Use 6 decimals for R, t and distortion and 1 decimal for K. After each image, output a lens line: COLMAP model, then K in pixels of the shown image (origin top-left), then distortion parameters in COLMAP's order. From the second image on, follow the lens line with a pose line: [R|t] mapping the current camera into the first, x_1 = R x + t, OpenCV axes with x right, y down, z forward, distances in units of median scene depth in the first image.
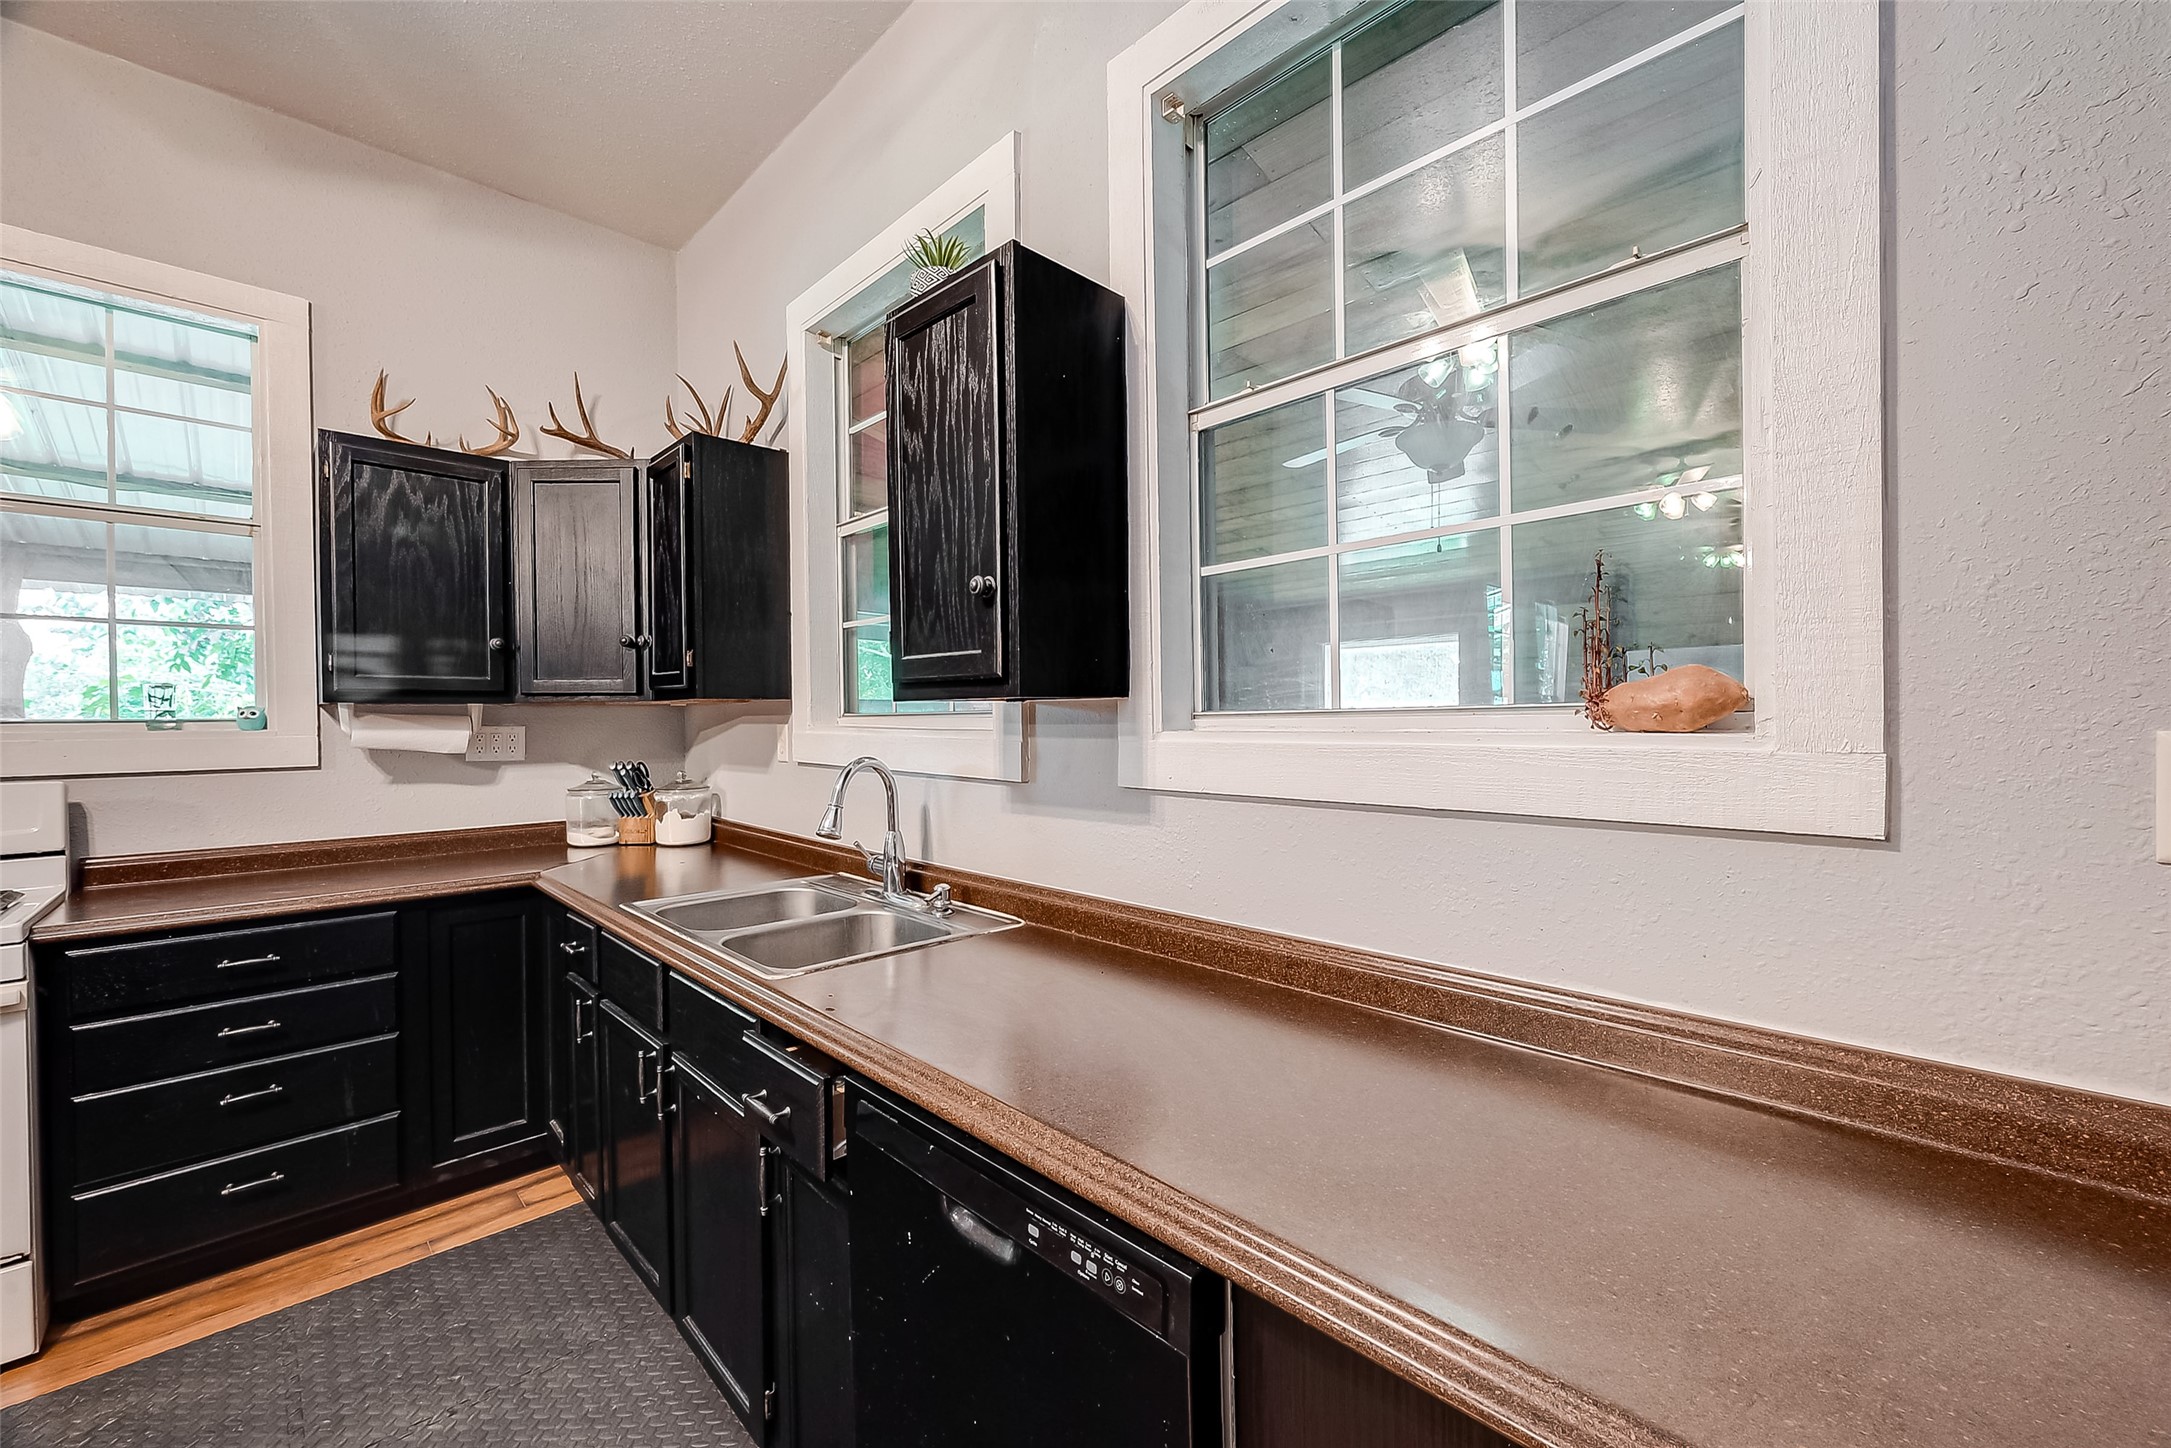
lens RADIAL K [[861.7, 0, 1098.1], [0, 861.7, 727.8], [0, 0, 1]] dist [-0.002420, -0.000389]
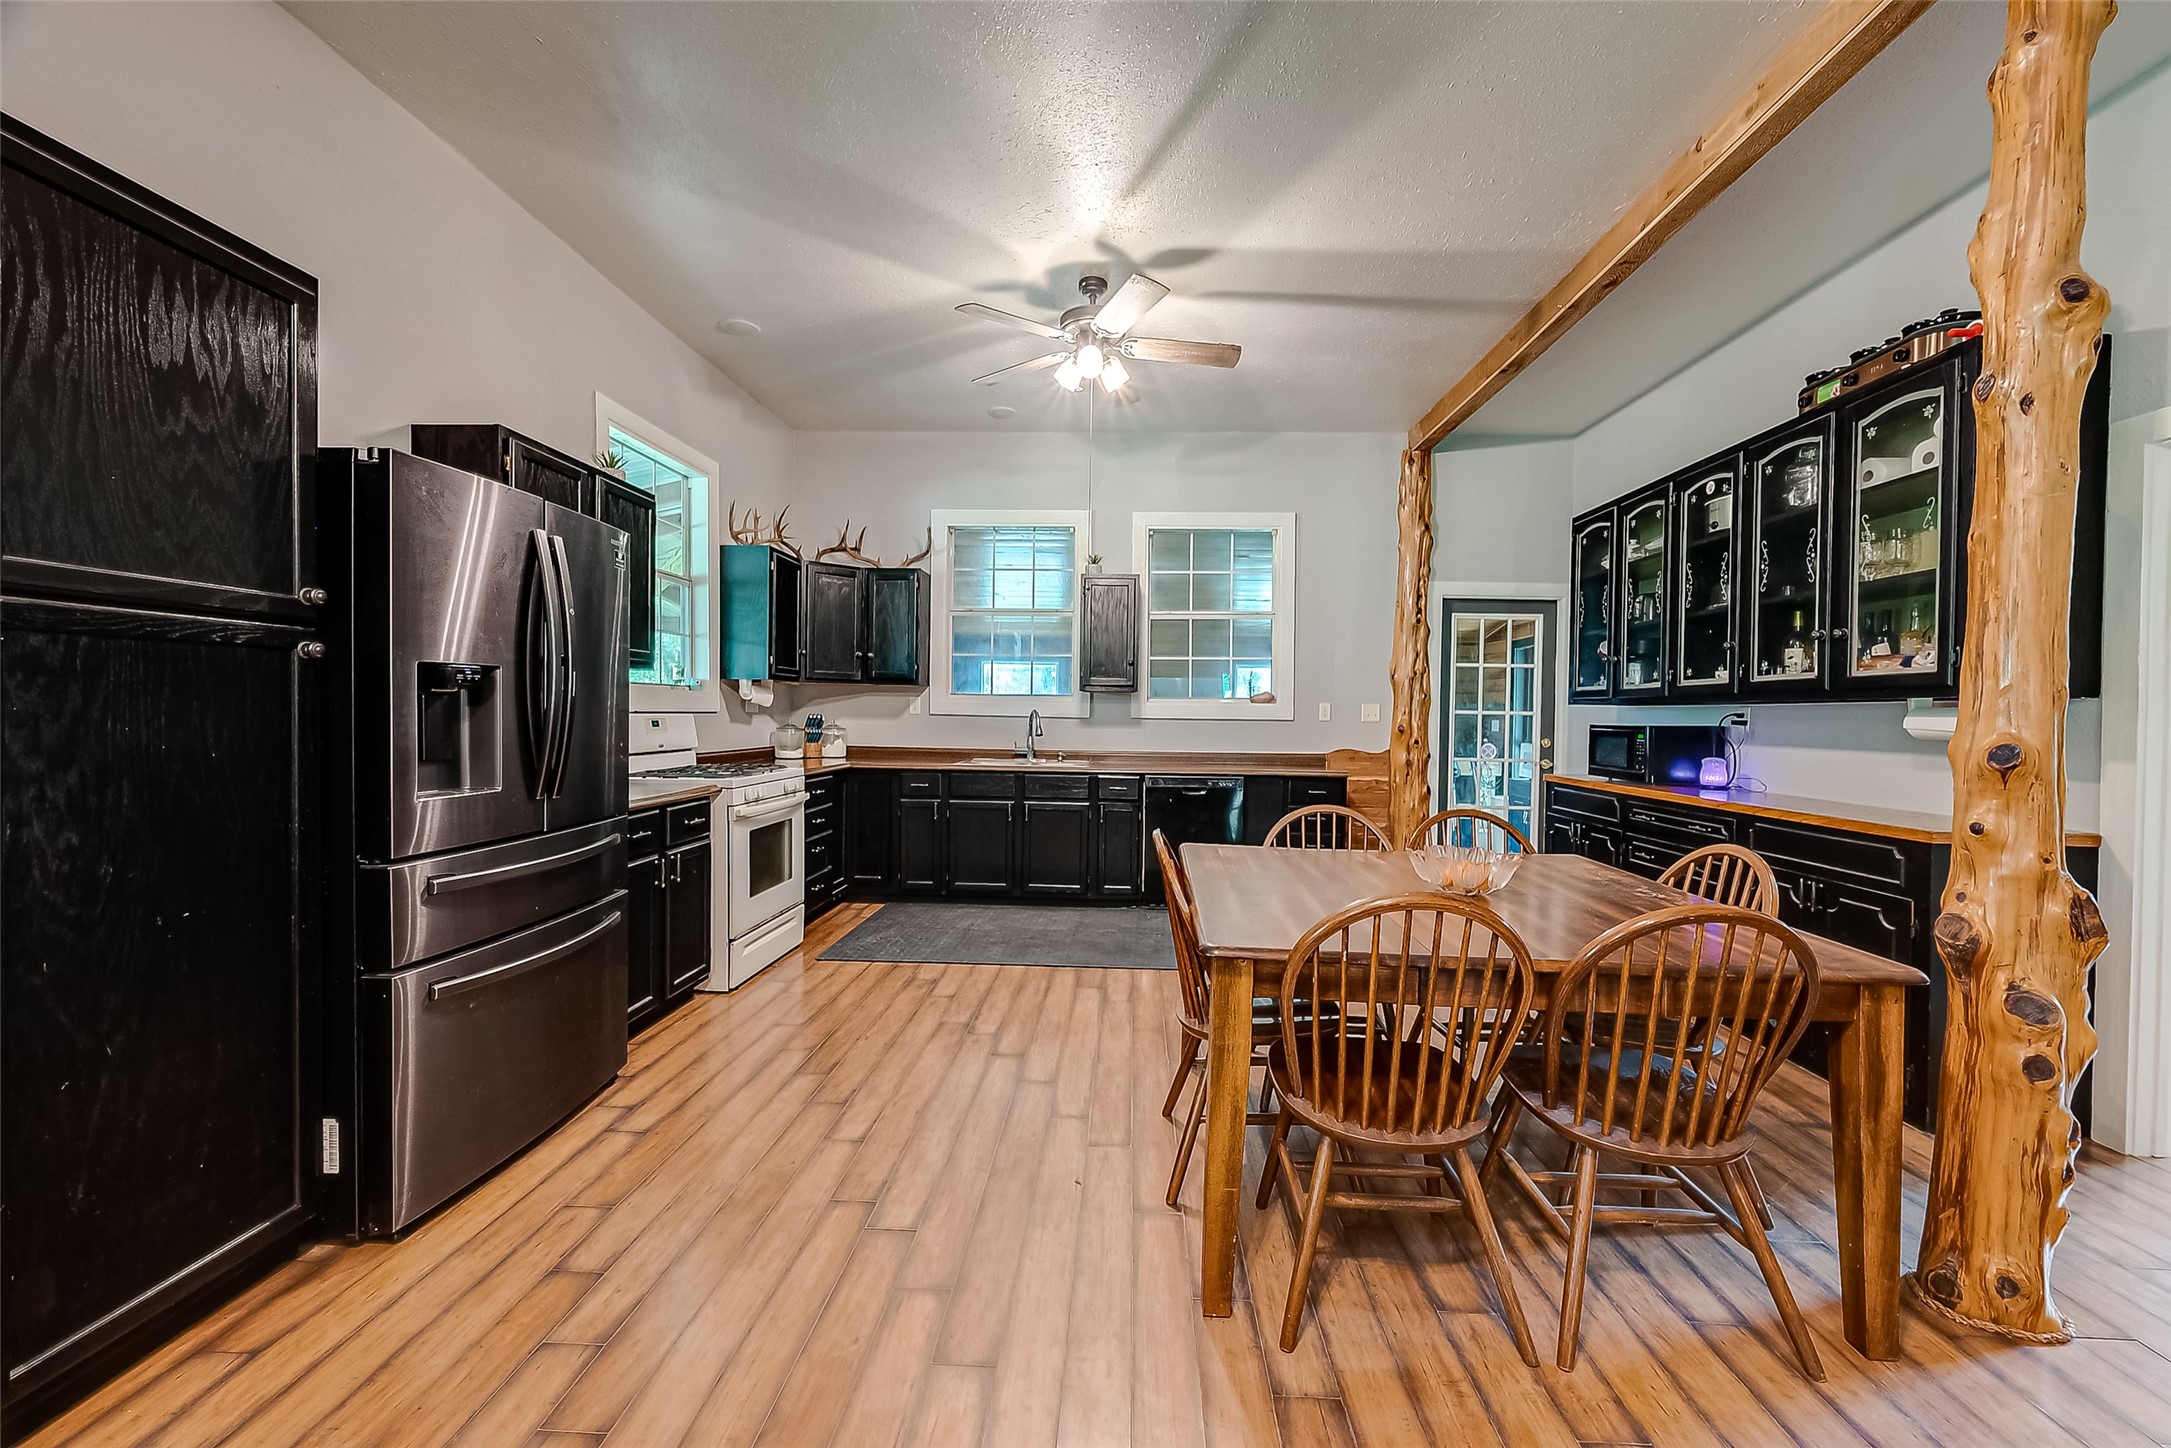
lens RADIAL K [[846.9, 0, 1097.7], [0, 846.9, 725.3], [0, 0, 1]] dist [-0.002146, 0.000008]
pose [[0.733334, 0.009868, 0.679797, -1.537231], [-0.013599, 0.999908, 0.000155, 0.063494], [-0.679732, -0.009359, 0.733401, -0.909925]]
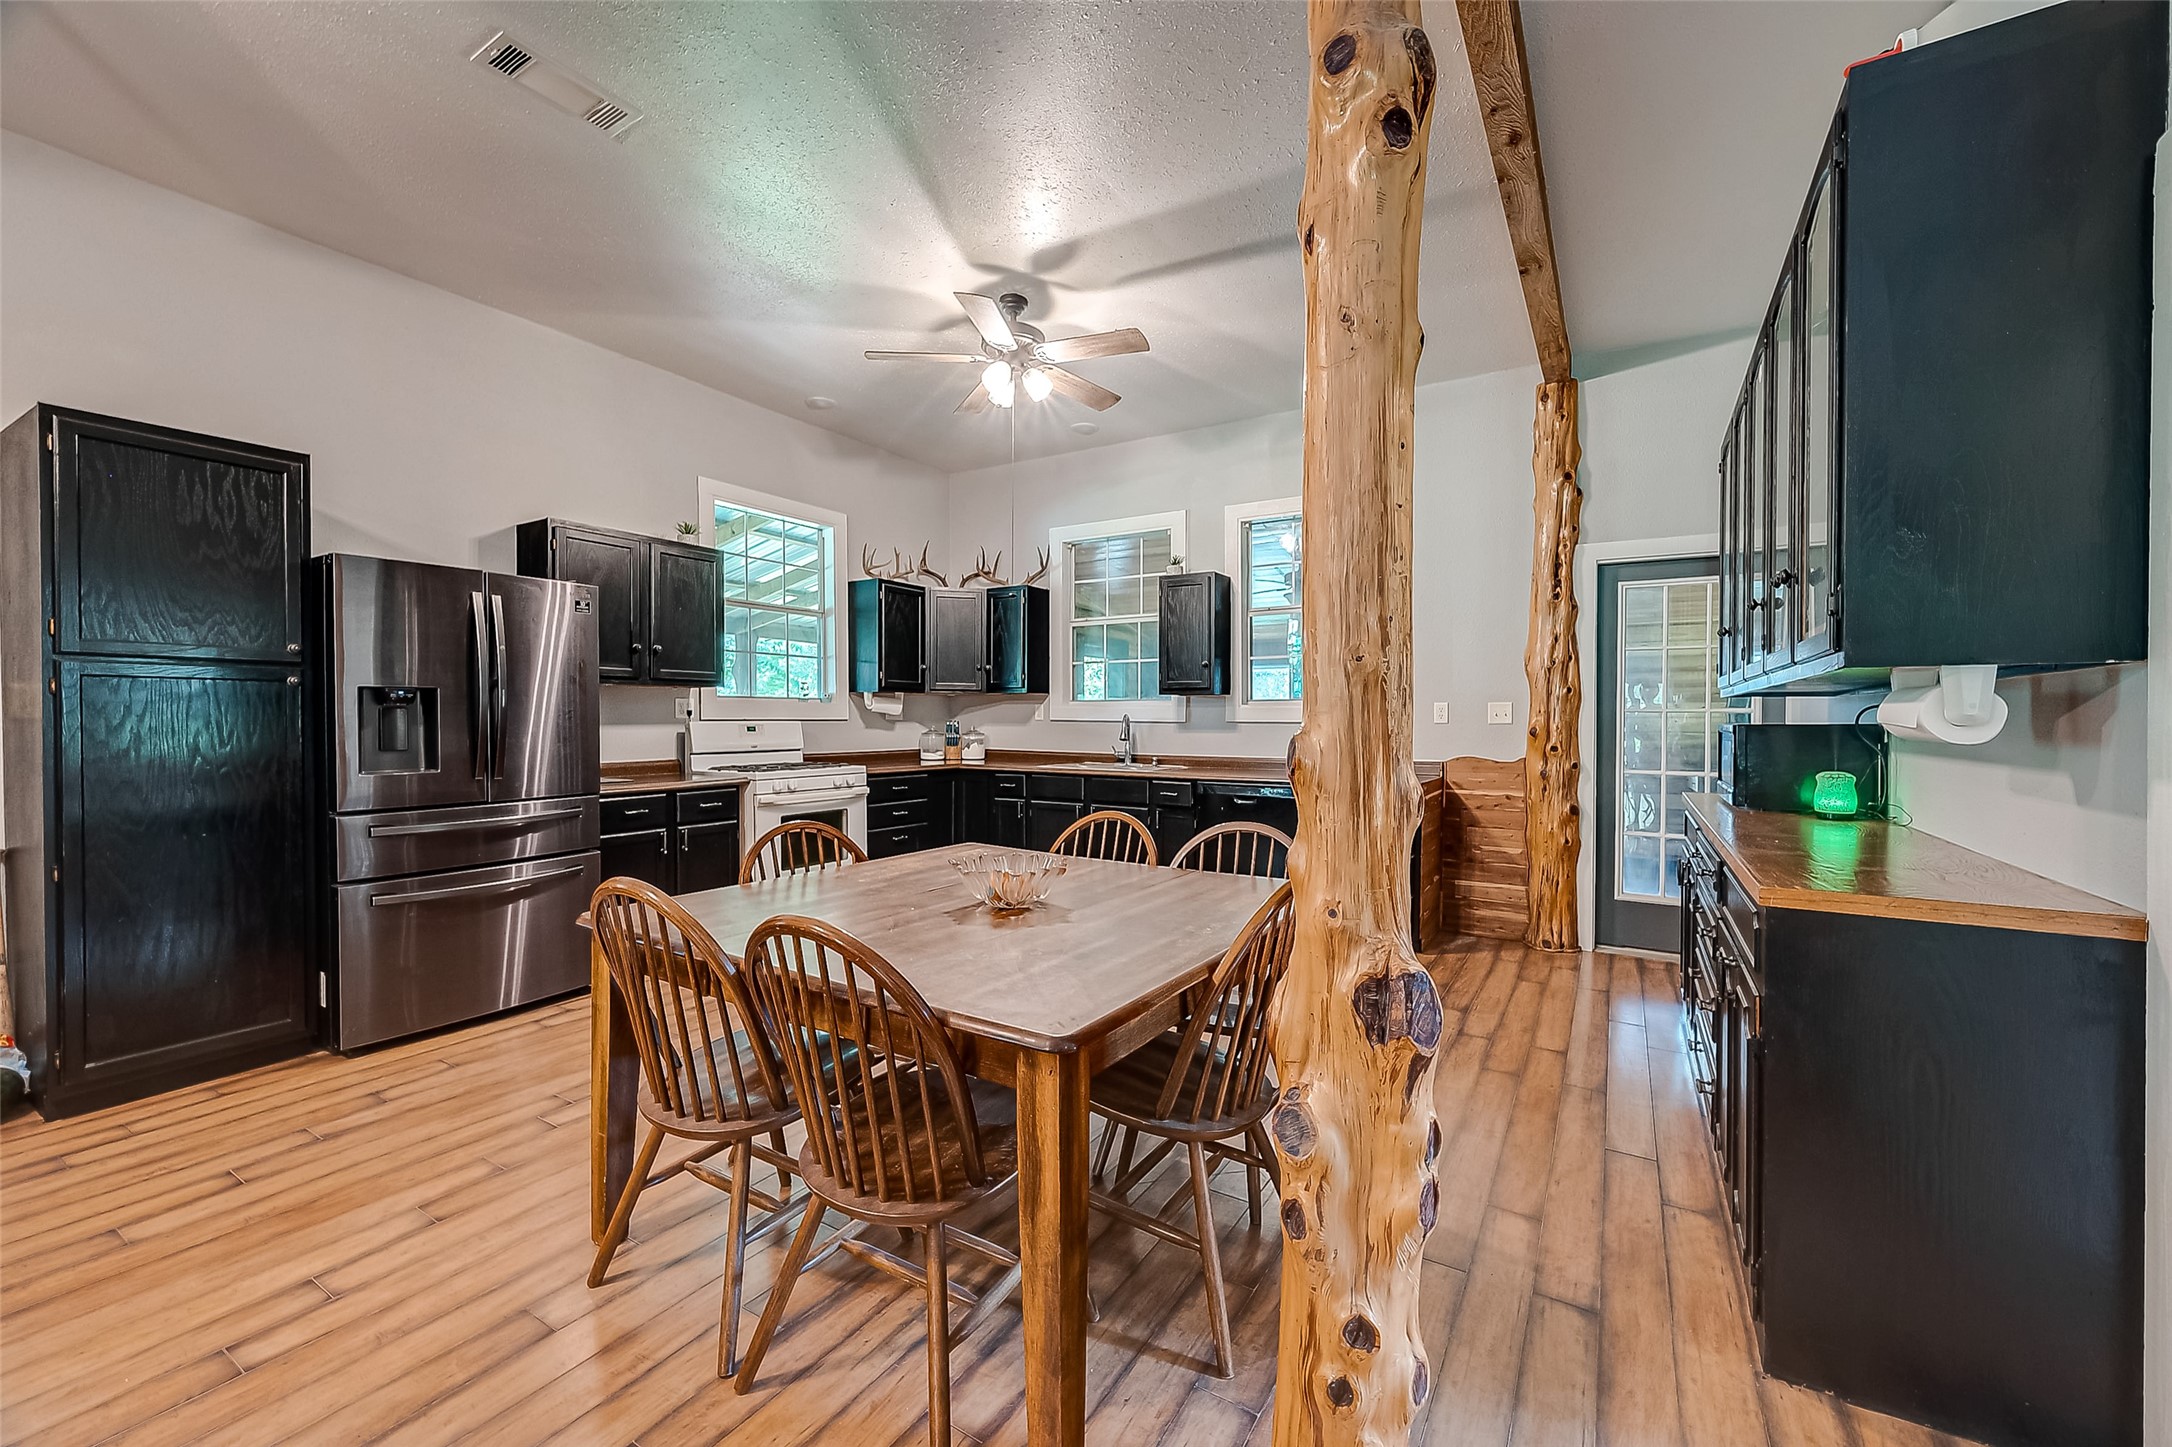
lens RADIAL K [[847.3, 0, 1098.2], [0, 847.3, 724.8], [0, 0, 1]] dist [-0.002146, 0.000008]
pose [[0.970245, 0.009839, 0.241925, -0.795842], [-0.008887, 0.999948, -0.005025, 0.064608], [-0.241962, 0.002725, 0.970282, -1.313155]]
